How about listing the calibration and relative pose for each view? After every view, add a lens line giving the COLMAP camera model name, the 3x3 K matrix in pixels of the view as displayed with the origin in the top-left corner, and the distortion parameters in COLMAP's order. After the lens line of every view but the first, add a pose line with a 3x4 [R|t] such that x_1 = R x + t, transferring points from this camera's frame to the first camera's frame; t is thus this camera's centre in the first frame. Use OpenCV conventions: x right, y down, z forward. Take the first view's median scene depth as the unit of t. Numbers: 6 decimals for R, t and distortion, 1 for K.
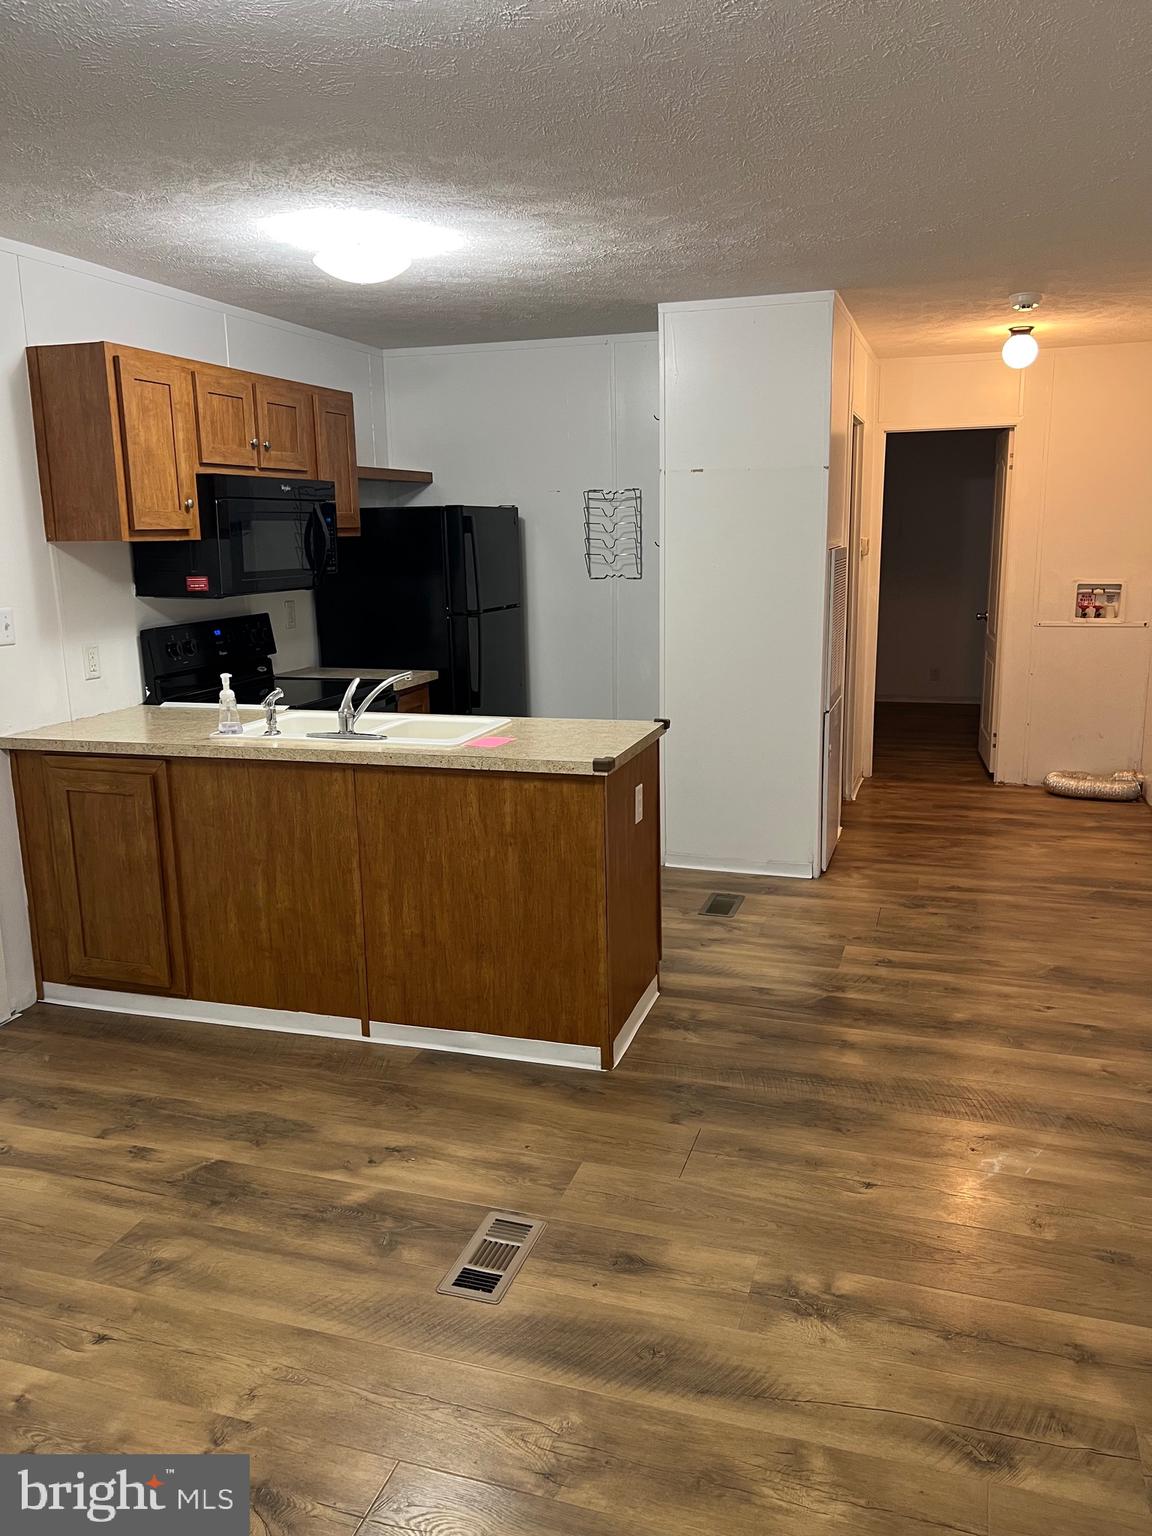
lens RADIAL K [[1158.0, 0, 571.2], [0, 1158.0, 760.4], [0, 0, 1]] dist [0.044610, -0.055803]
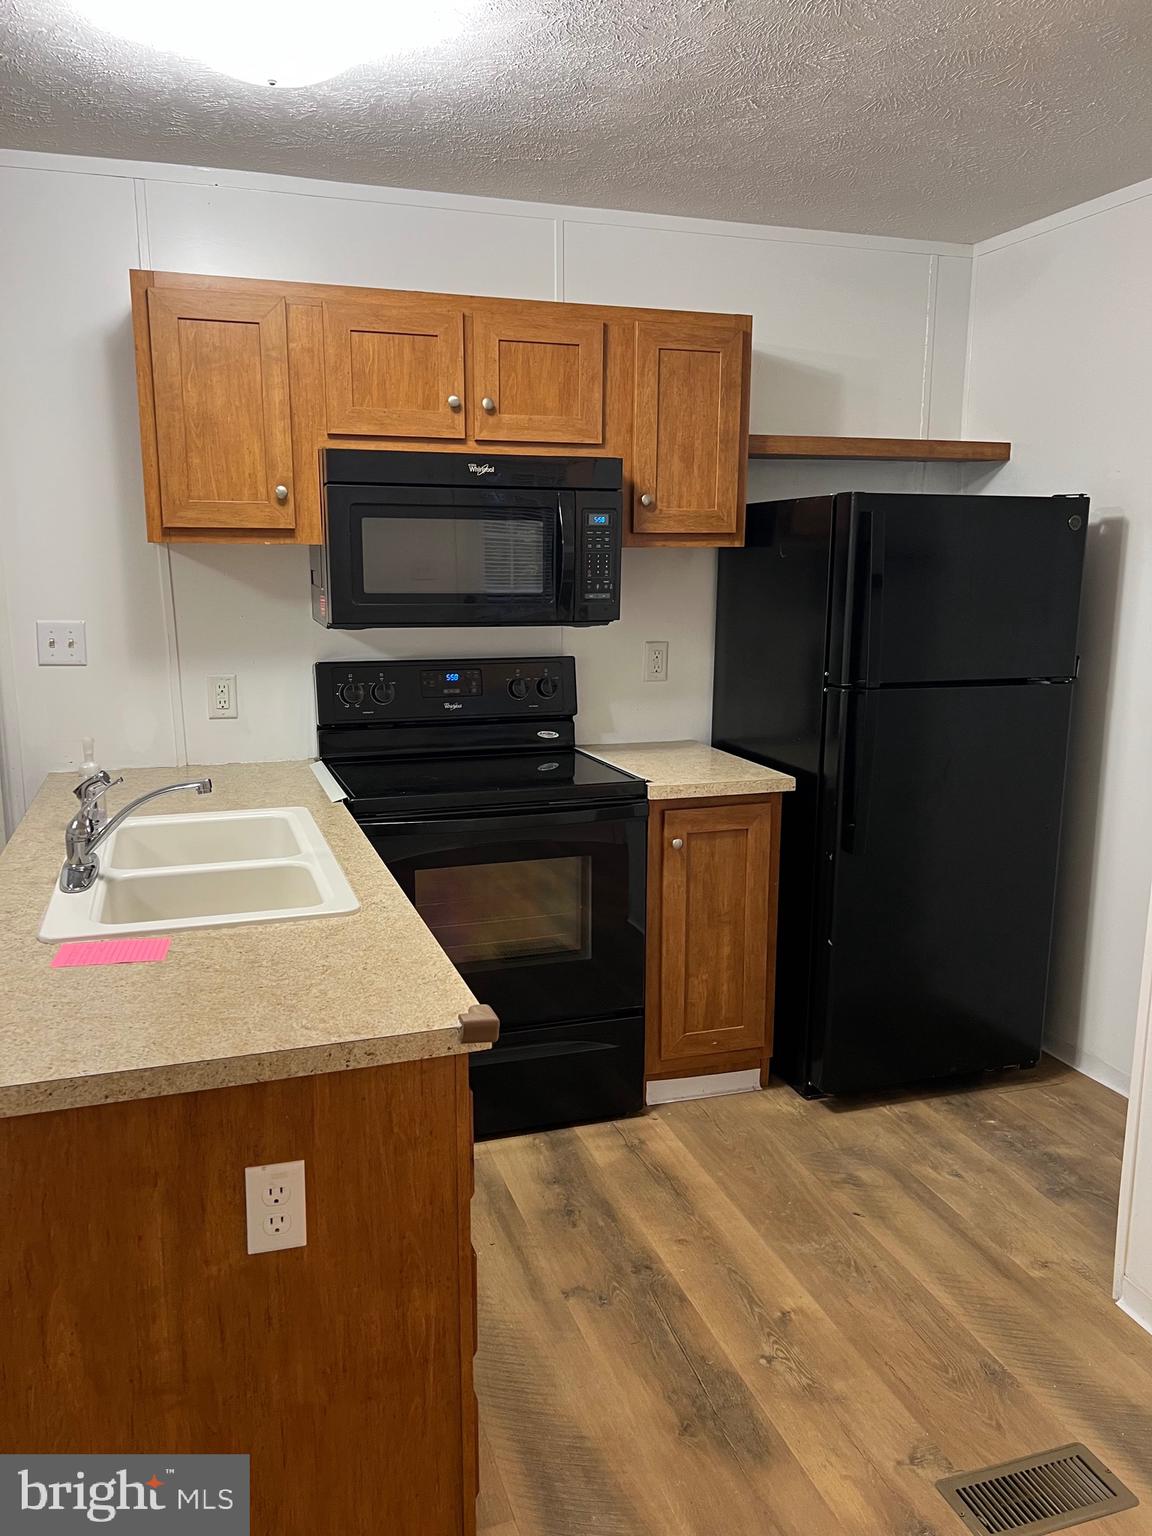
lens RADIAL K [[1158.0, 0, 572.4], [0, 1158.0, 776.1], [0, 0, 1]] dist [0.032647, -0.037339]
pose [[0.593315, 0.171166, -0.786562, 0.370722], [-0.172579, 0.981459, 0.083399, -0.145074], [0.786253, 0.086263, 0.611853, 0.744118]]
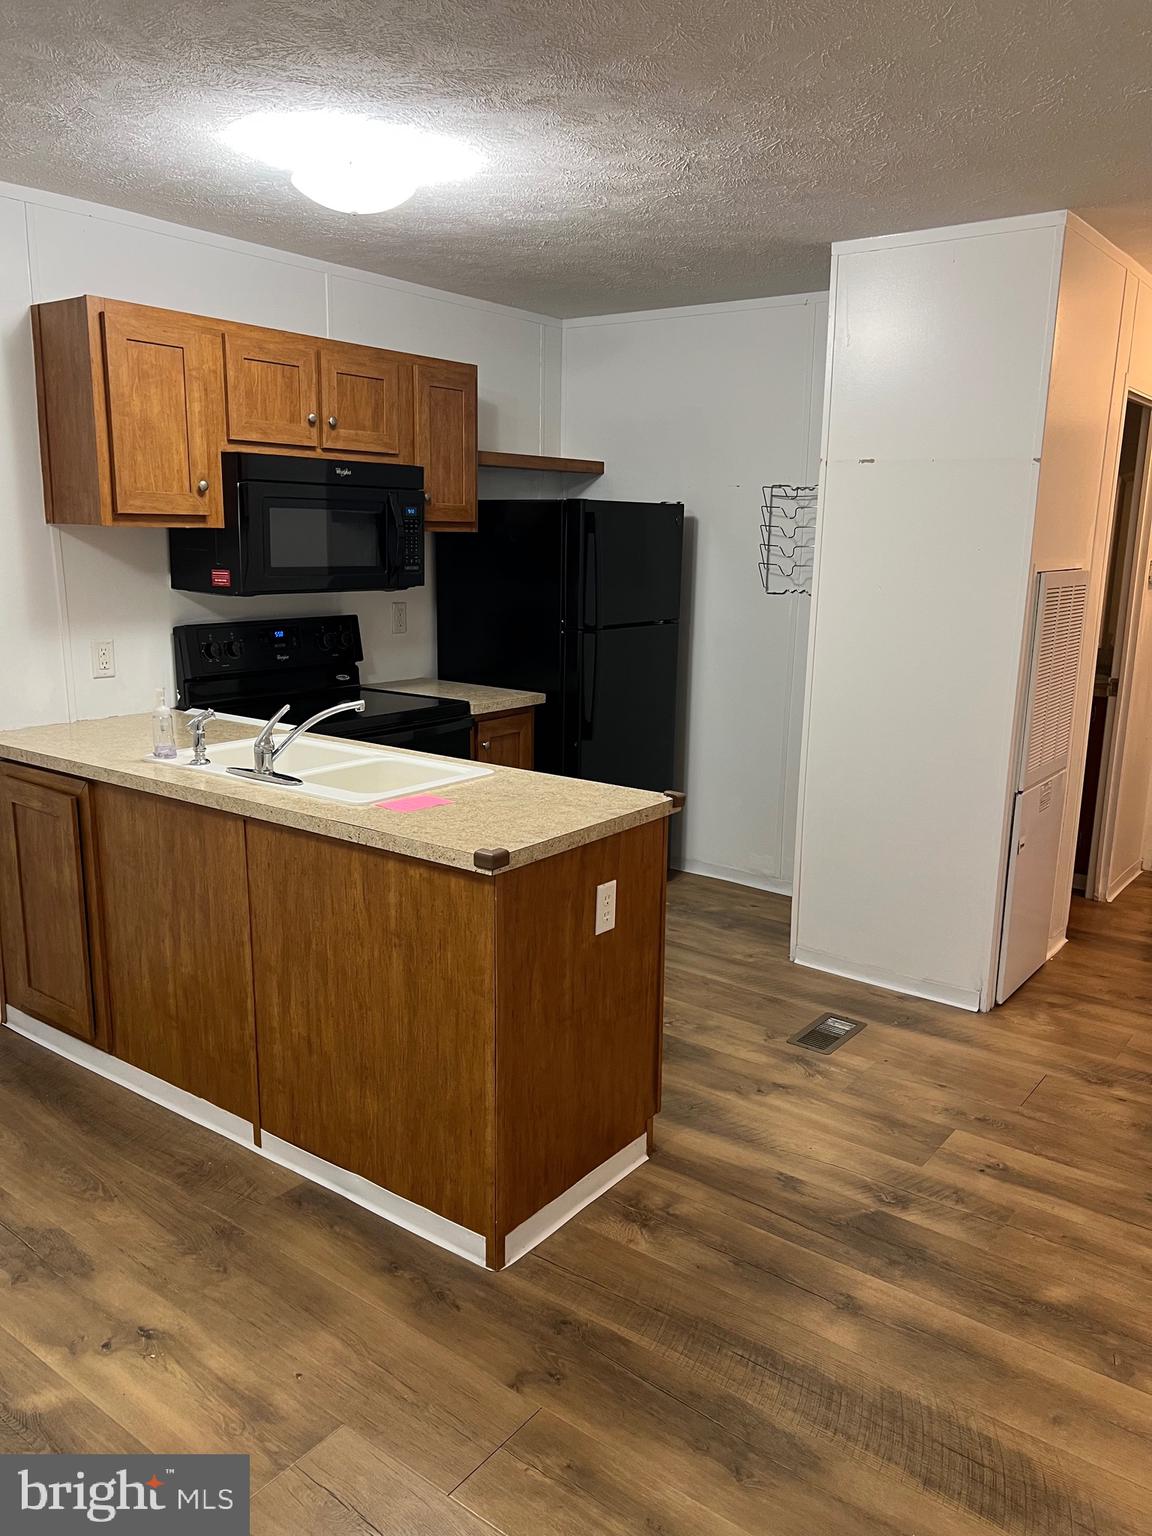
lens RADIAL K [[1158.0, 0, 572.4], [0, 1158.0, 776.1], [0, 0, 1]] dist [0.032647, -0.037339]
pose [[0.944295, 0.102148, -0.312847, 0.234187], [-0.098328, 0.994760, 0.028009, -0.057890], [0.314069, 0.004313, 0.949390, 0.270111]]
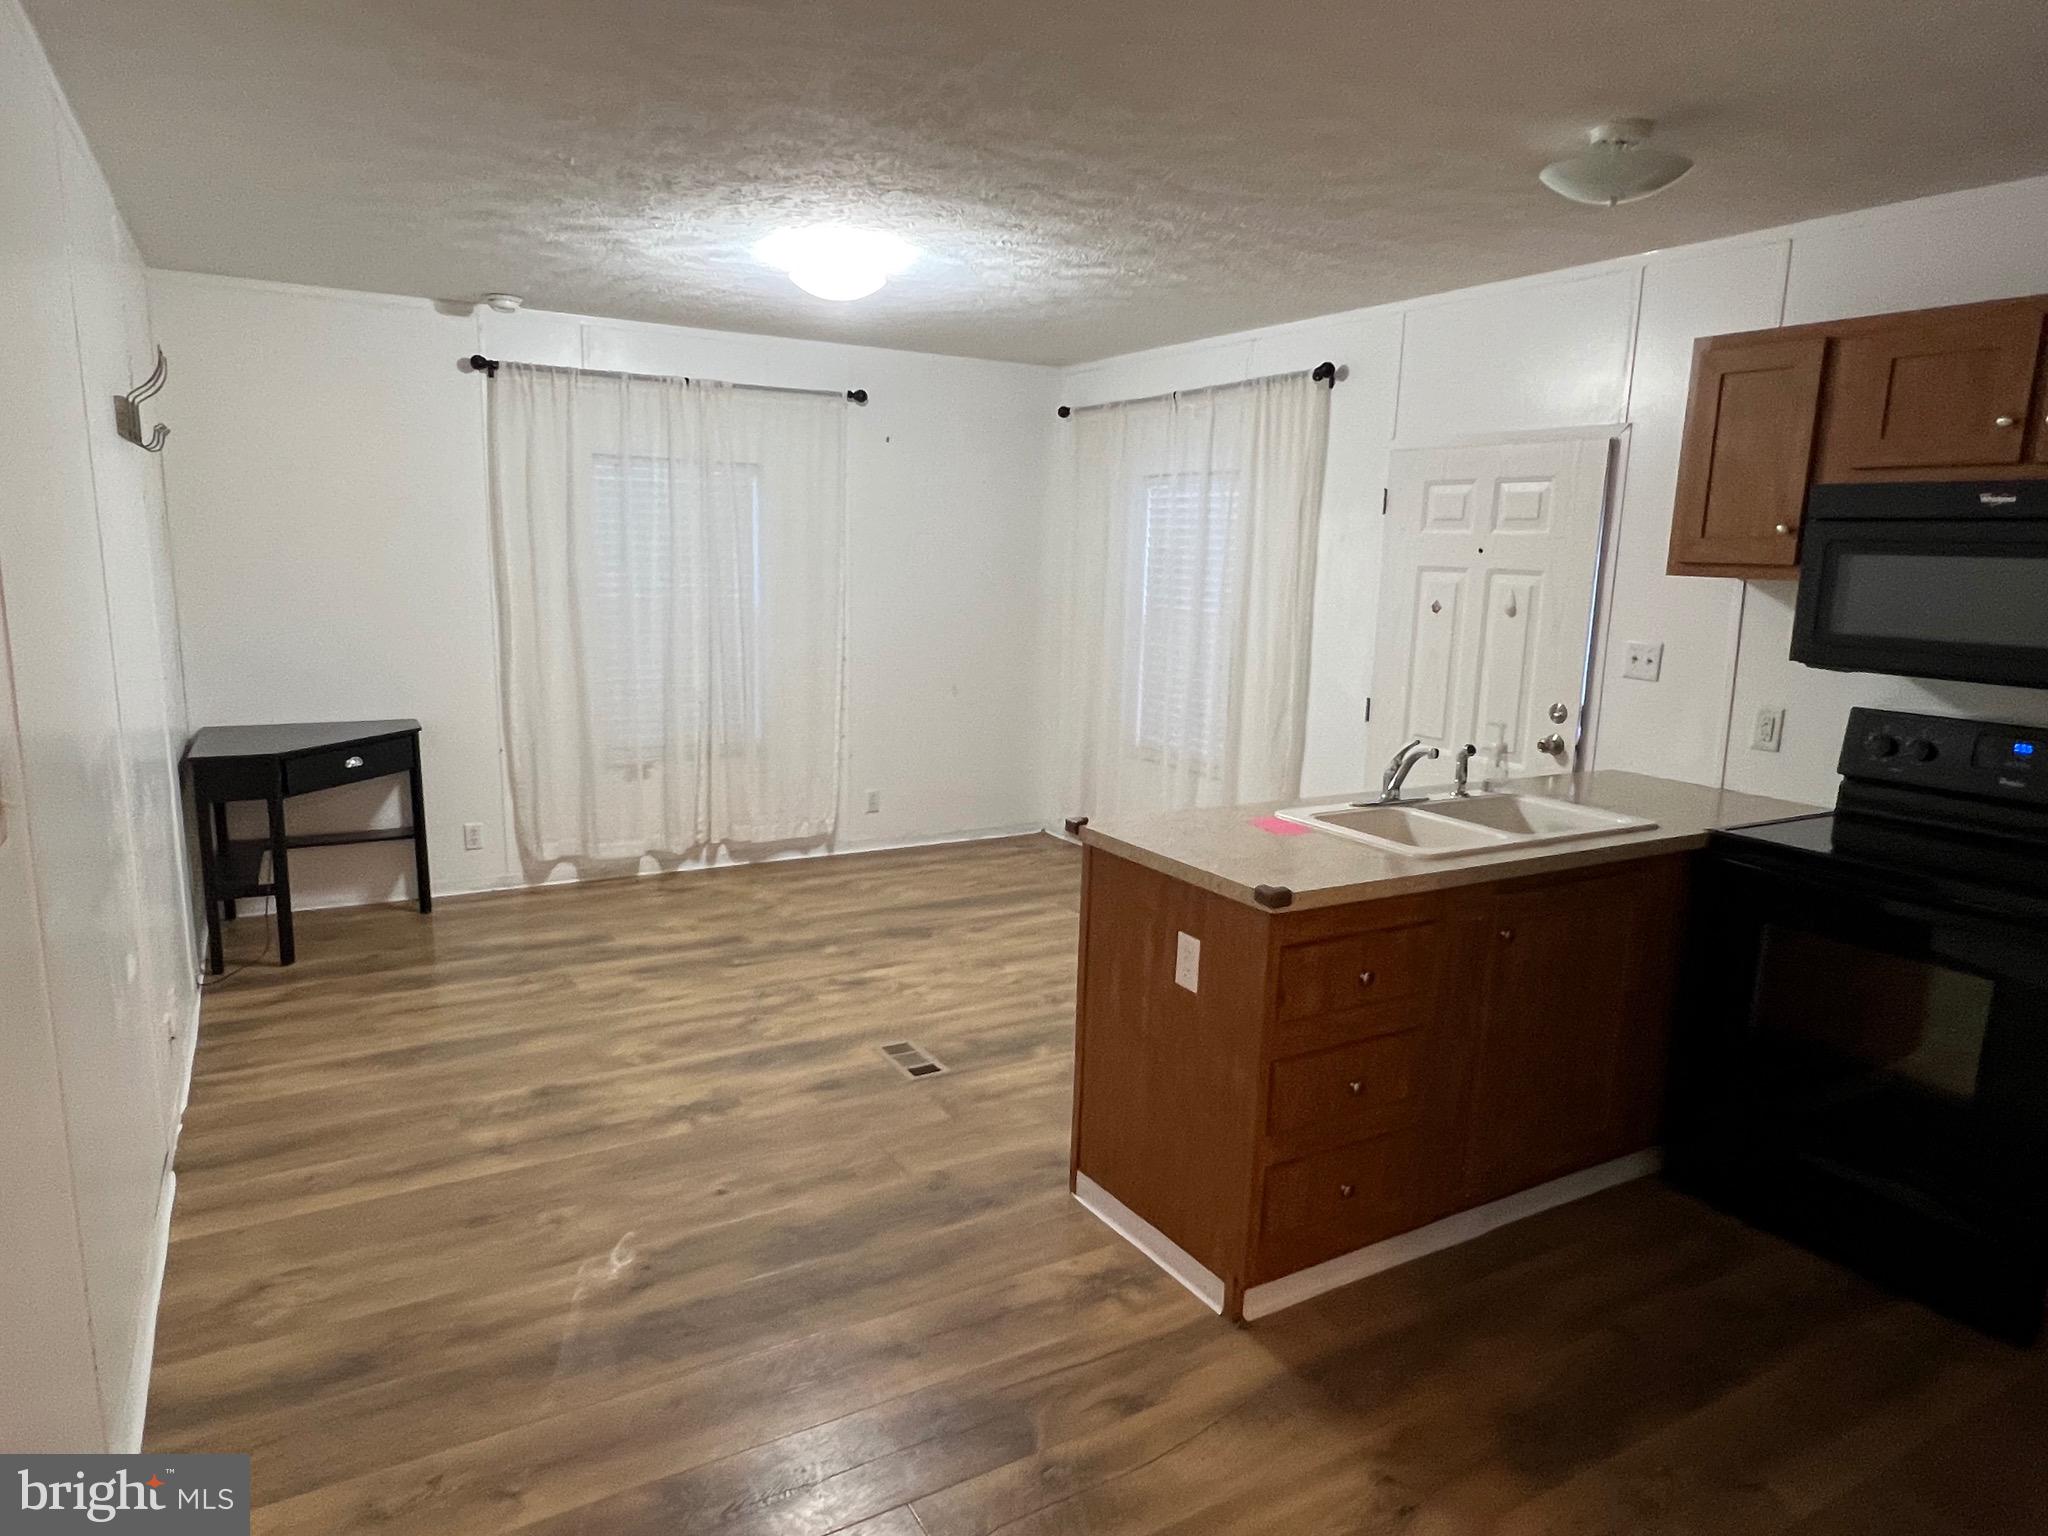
lens RADIAL K [[1261.9, 0, 1014.1], [0, 1261.9, 778.3], [0, 0, 1]] dist [-0.000309, 0.000387]
pose [[-0.661751, 0.134706, -0.737523, 0.592180], [-0.166768, 0.932633, 0.319977, -0.254798], [0.730940, 0.334740, -0.594706, 1.201971]]
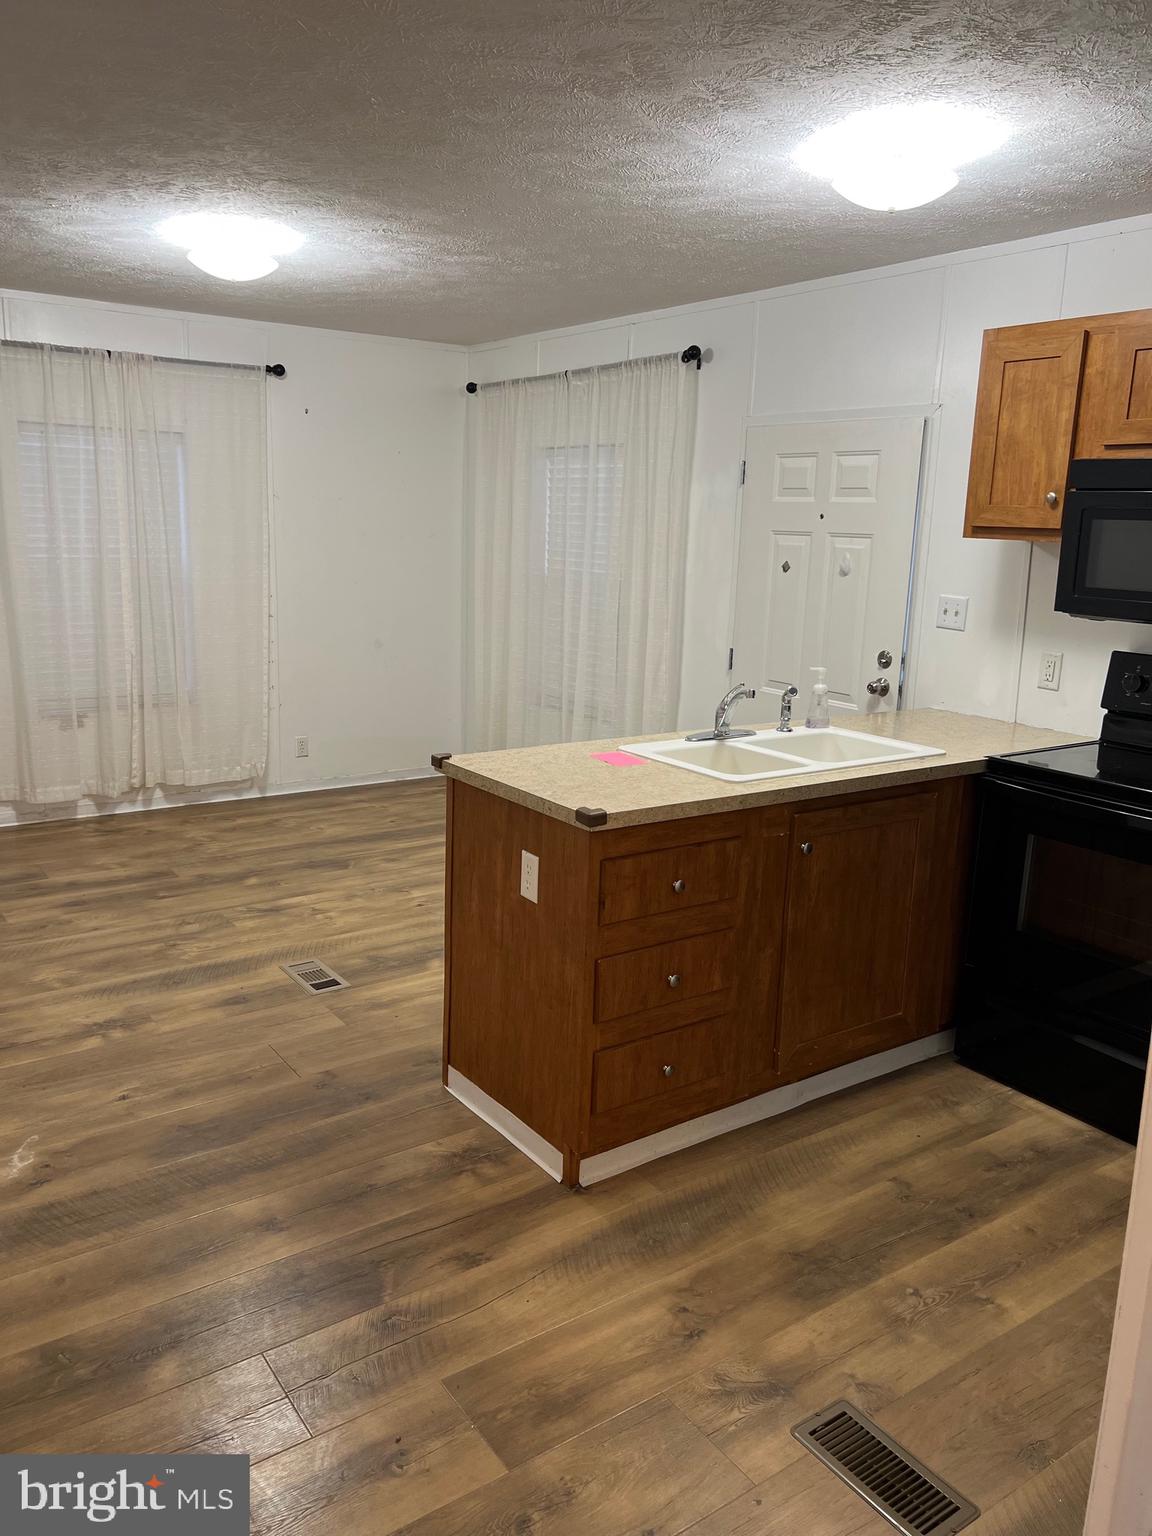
lens RADIAL K [[1158.0, 0, 571.2], [0, 1158.0, 760.4], [0, 0, 1]] dist [0.044610, -0.055803]
pose [[-0.596114, 0.164705, -0.785824, 0.576777], [-0.181554, 0.925731, 0.331752, -0.268391], [0.782104, 0.340432, -0.521939, 1.265938]]
